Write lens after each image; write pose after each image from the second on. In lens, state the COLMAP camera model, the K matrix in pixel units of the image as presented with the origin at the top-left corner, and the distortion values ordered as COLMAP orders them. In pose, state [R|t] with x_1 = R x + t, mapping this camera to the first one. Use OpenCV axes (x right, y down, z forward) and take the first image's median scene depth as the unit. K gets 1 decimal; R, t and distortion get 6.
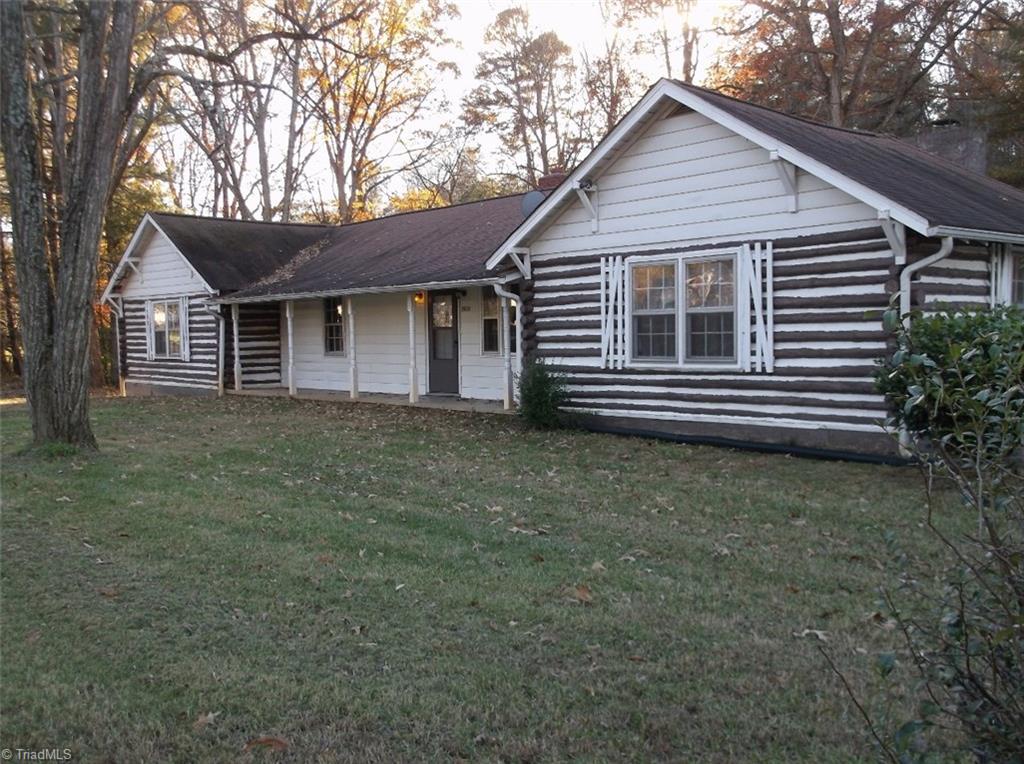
lens RADIAL K [[1013.2, 0, 510.5], [0, 1013.2, 383.0], [0, 0, 1]] dist [0.010342, 0.000000]
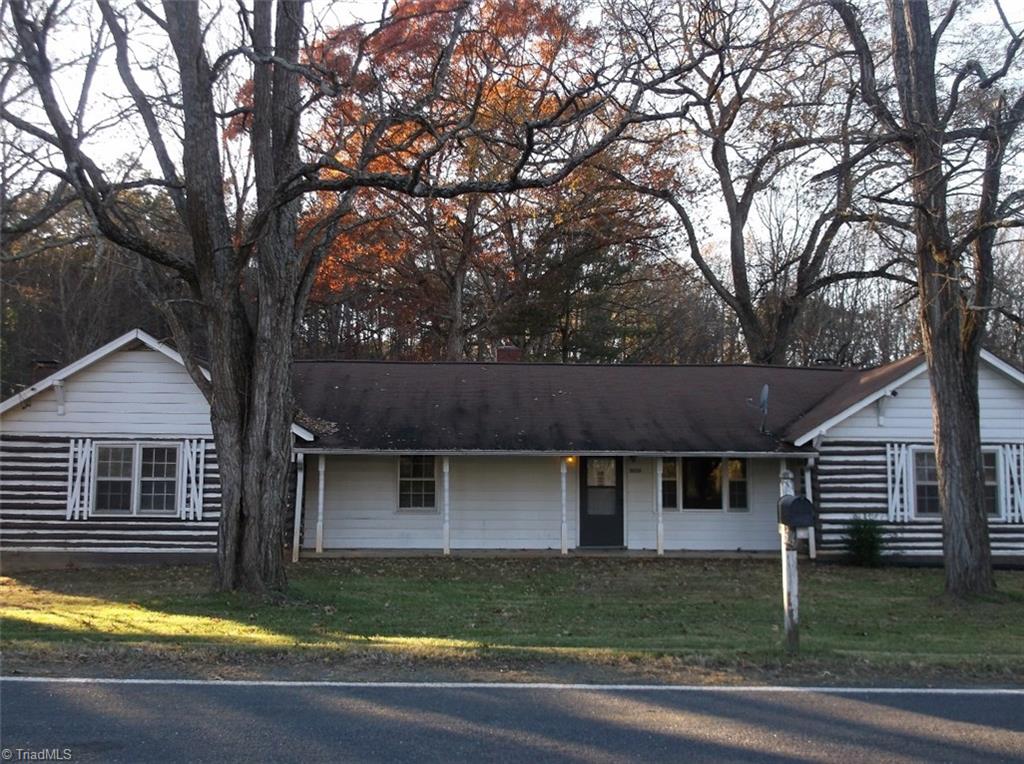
lens RADIAL K [[1013.2, 0, 506.4], [0, 1013.2, 378.8], [0, 0, 1]] dist [0.010342, 0.000000]
pose [[0.635211, 0.093448, 0.766665, -1.379933], [0.021570, 0.990120, -0.138555, -0.027091], [-0.772038, 0.104548, 0.626919, 0.507406]]
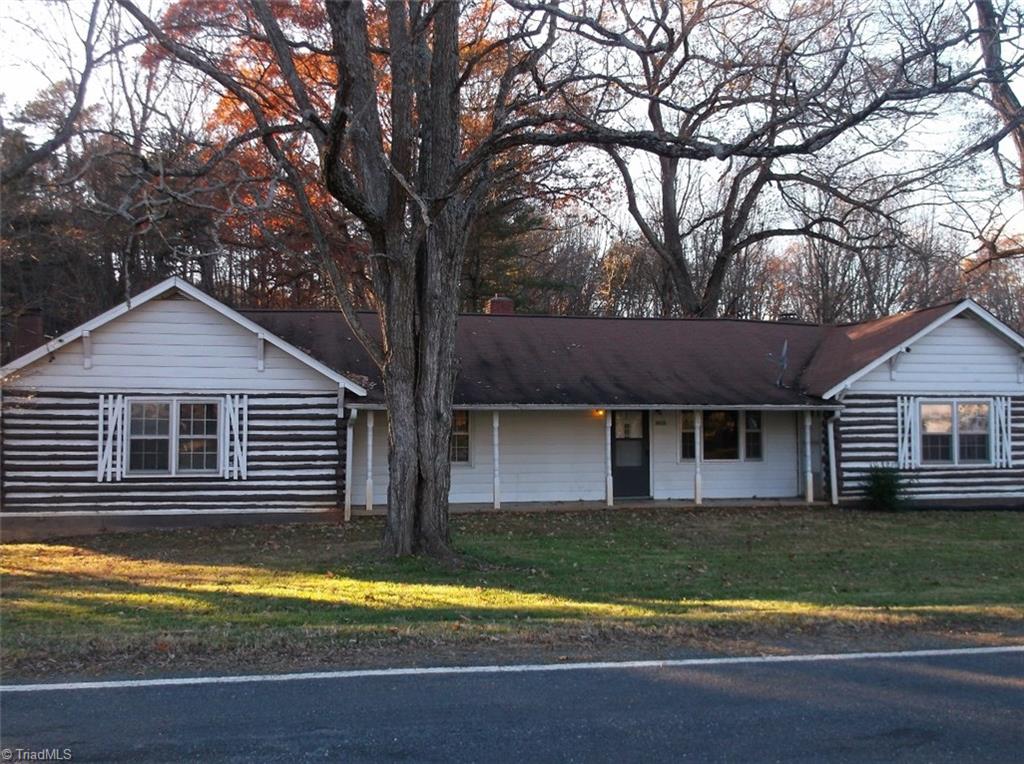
lens RADIAL K [[1013.2, 0, 506.8], [0, 1013.2, 375.7], [0, 0, 1]] dist [0.010342, 0.000000]
pose [[0.482339, 0.053472, 0.874351, -1.563878], [0.036537, 0.996038, -0.081070, -0.052276], [-0.875222, 0.071050, 0.478474, 0.785410]]
